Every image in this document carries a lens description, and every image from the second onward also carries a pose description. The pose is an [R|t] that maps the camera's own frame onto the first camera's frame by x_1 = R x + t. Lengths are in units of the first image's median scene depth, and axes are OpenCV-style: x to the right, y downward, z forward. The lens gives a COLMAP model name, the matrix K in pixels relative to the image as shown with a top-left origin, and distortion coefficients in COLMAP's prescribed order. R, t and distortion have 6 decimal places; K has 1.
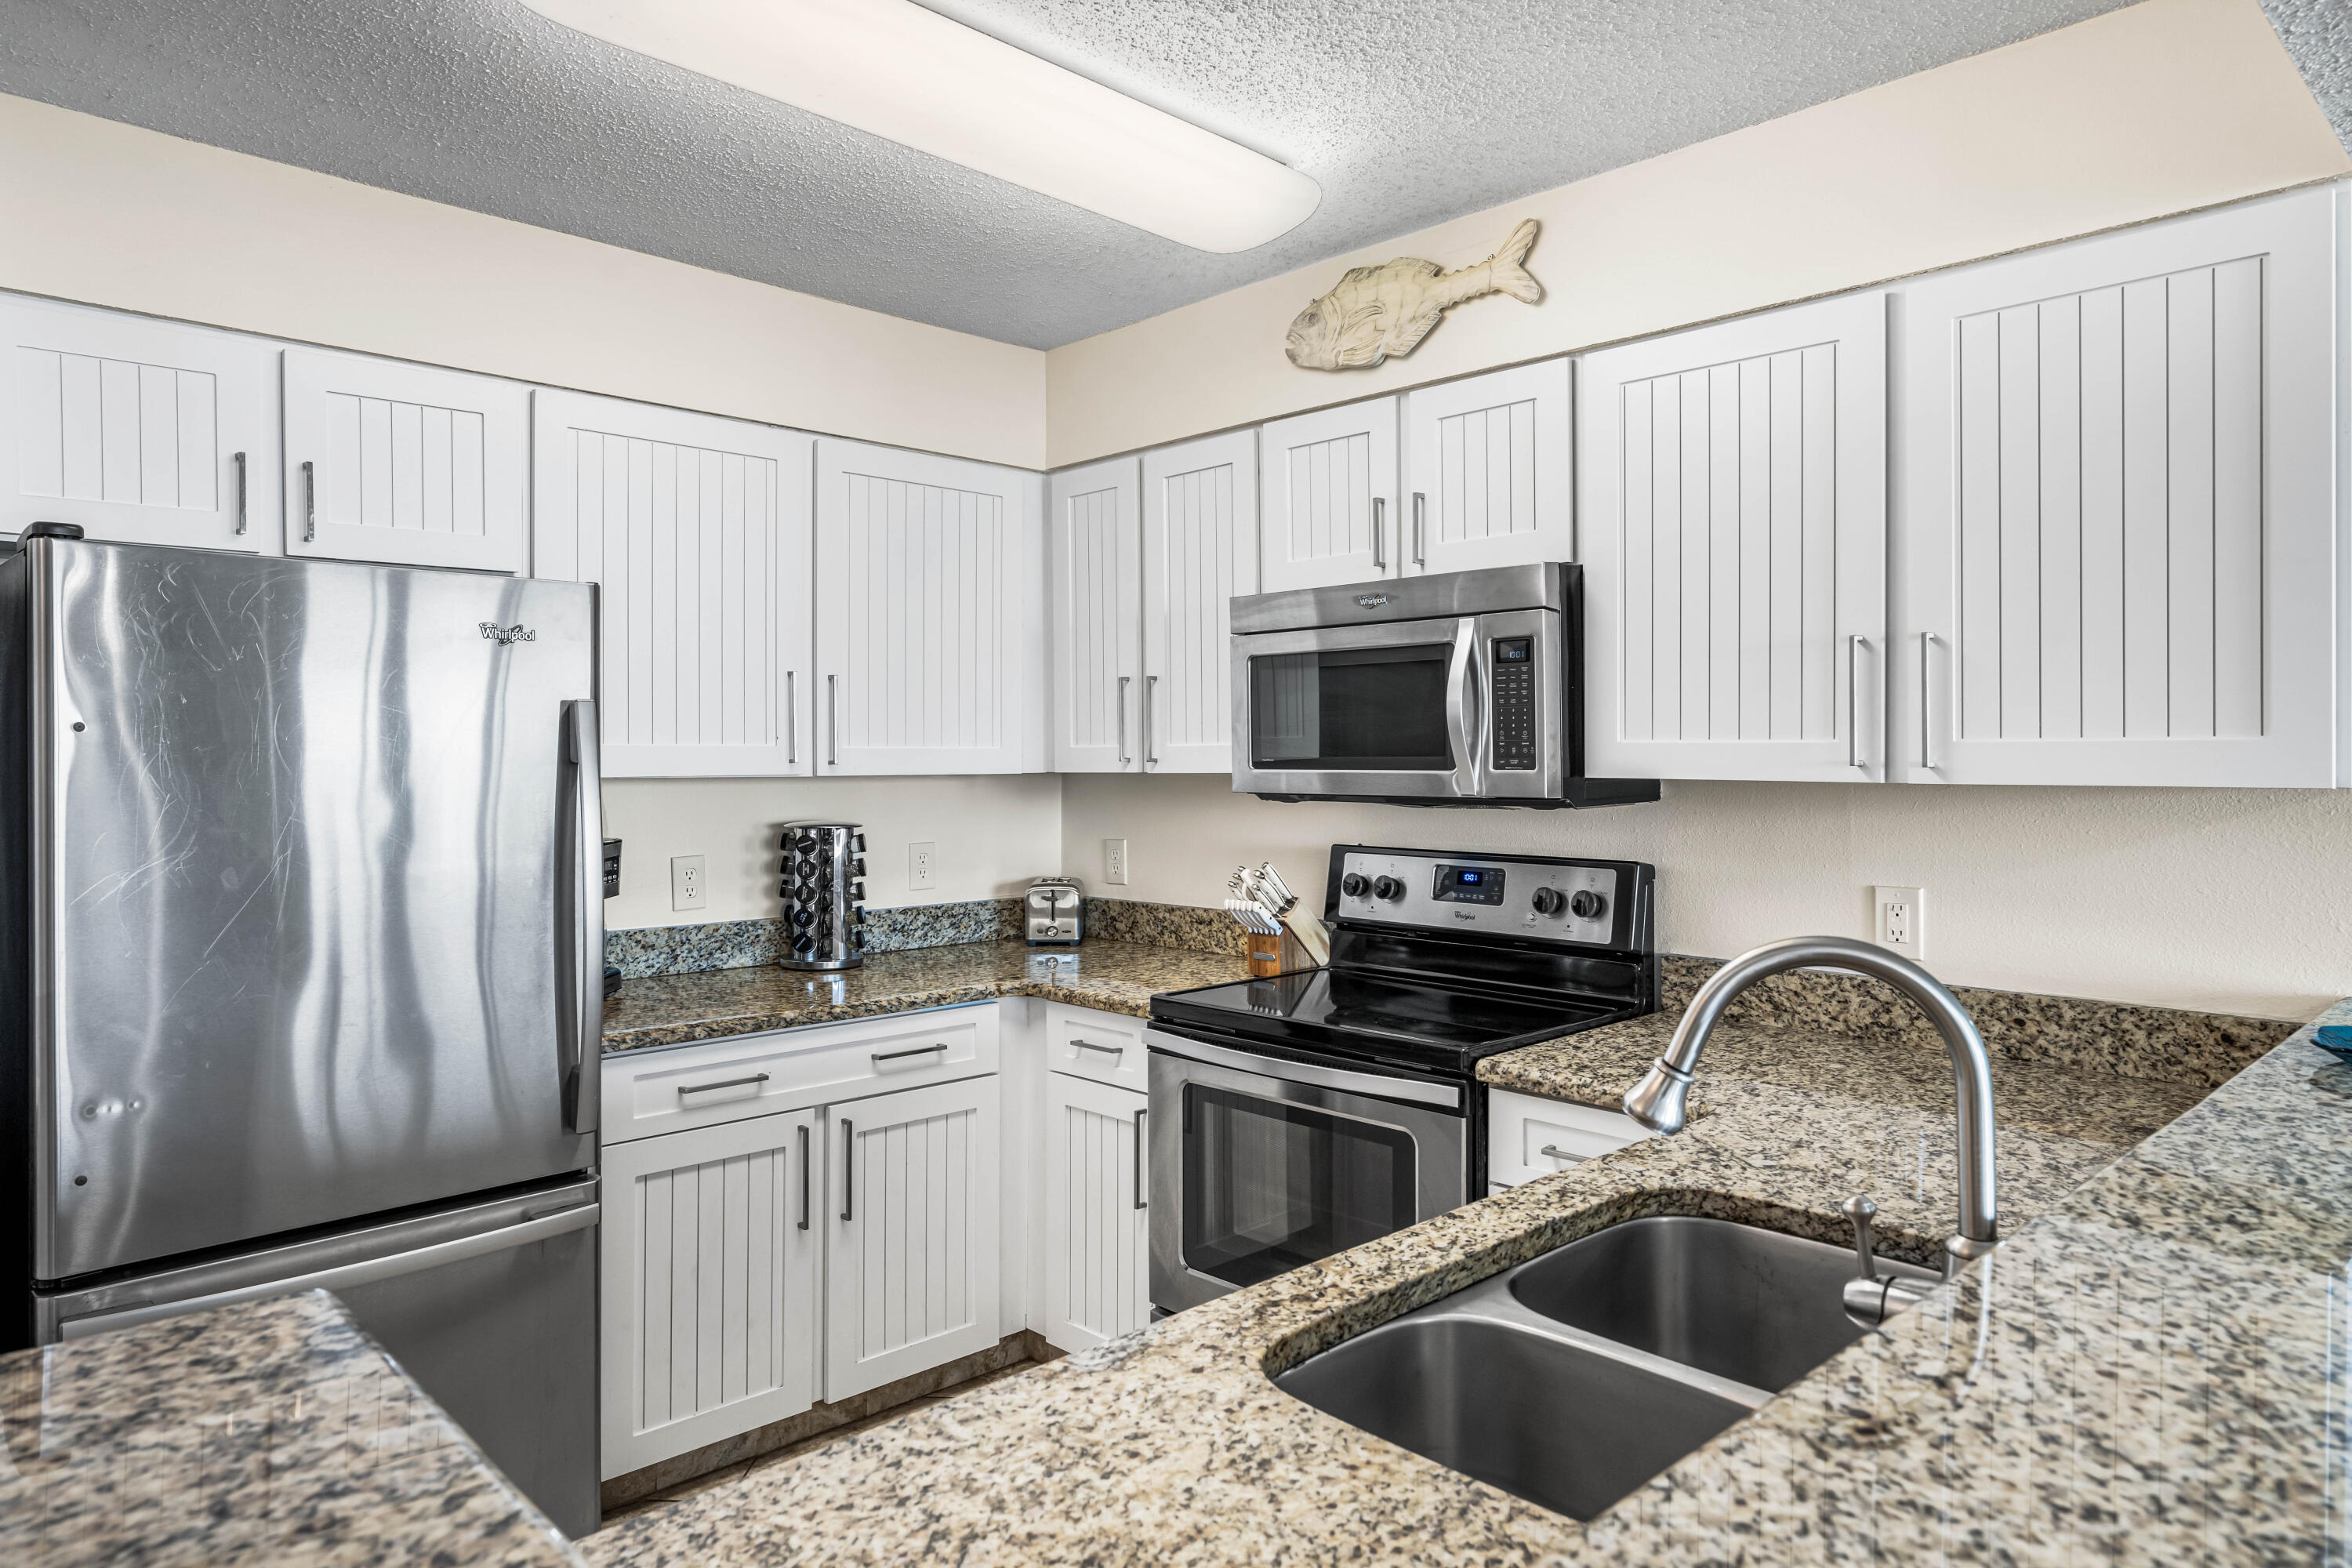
lens RADIAL K [[1415.0, 0, 1172.5], [0, 1415.0, 766.2], [0, 0, 1]] dist [-0.023757, -0.000409]
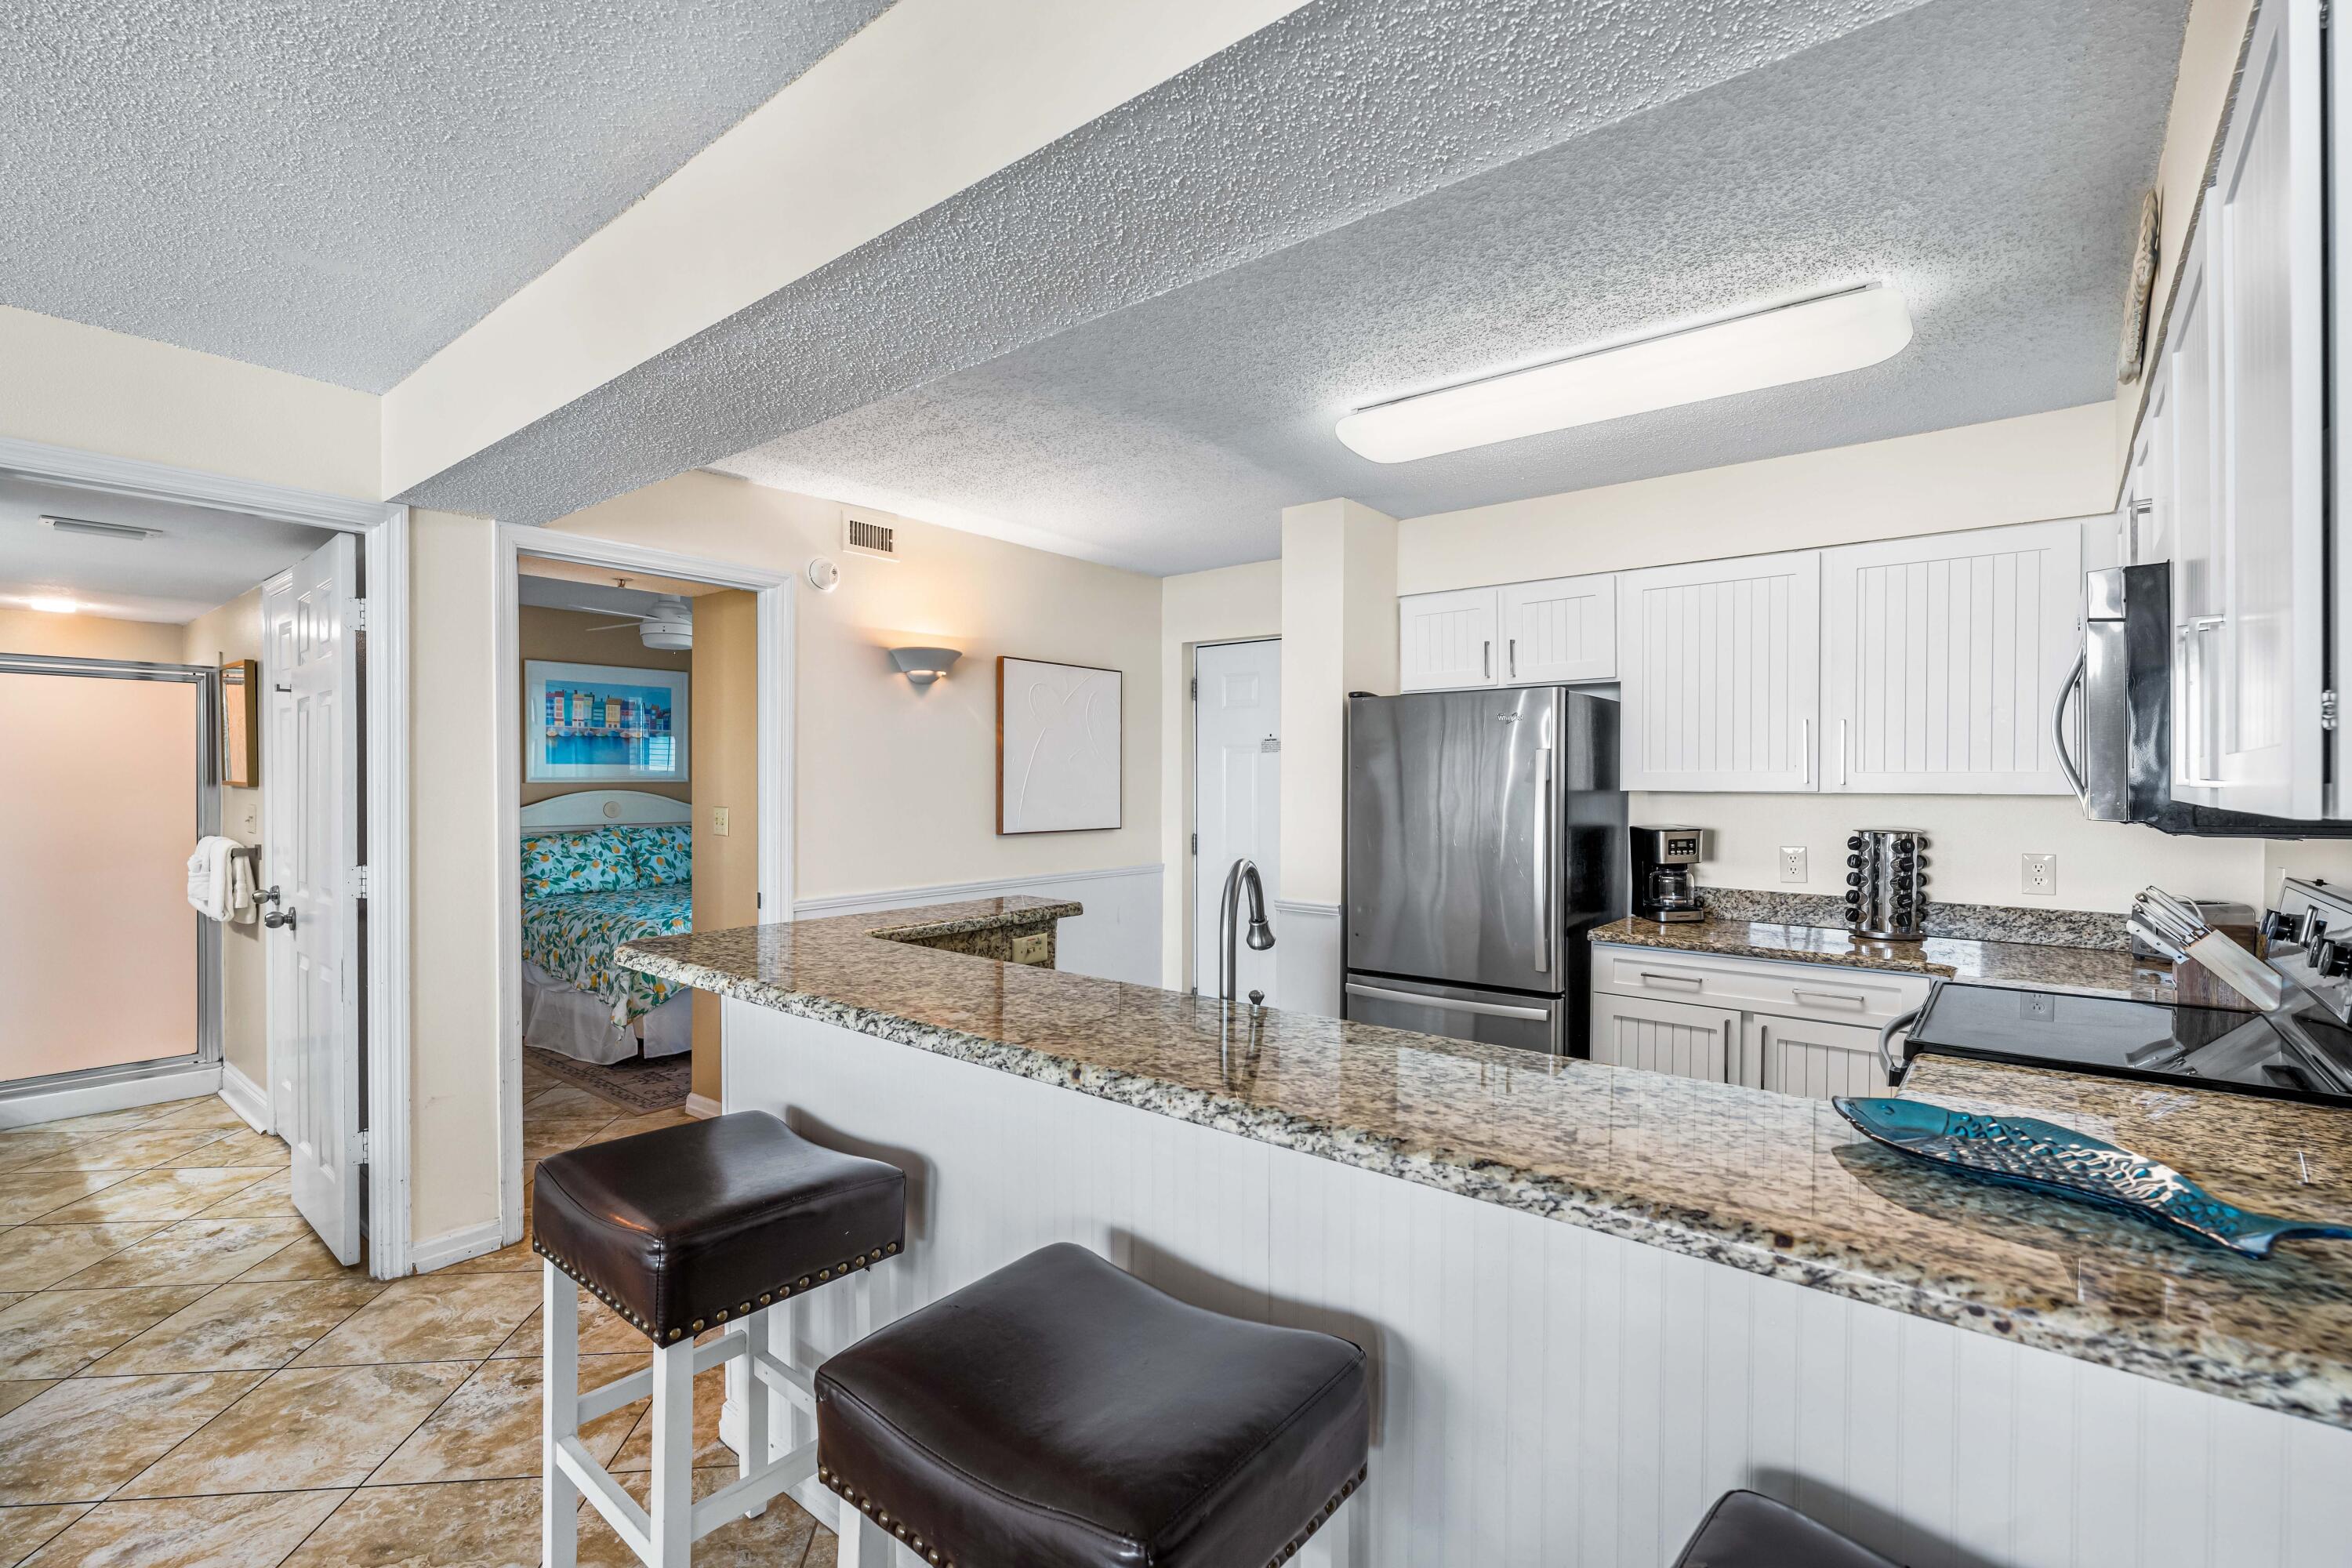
lens RADIAL K [[1045.4, 0, 1177.6], [0, 1045.4, 782.9], [0, 0, 1]] dist [0.000261, -0.000014]
pose [[0.122727, 0.004024, -0.992432, 0.682939], [-0.007651, 0.999966, 0.003109, -0.001338], [0.992411, 0.007211, 0.122754, 0.230063]]
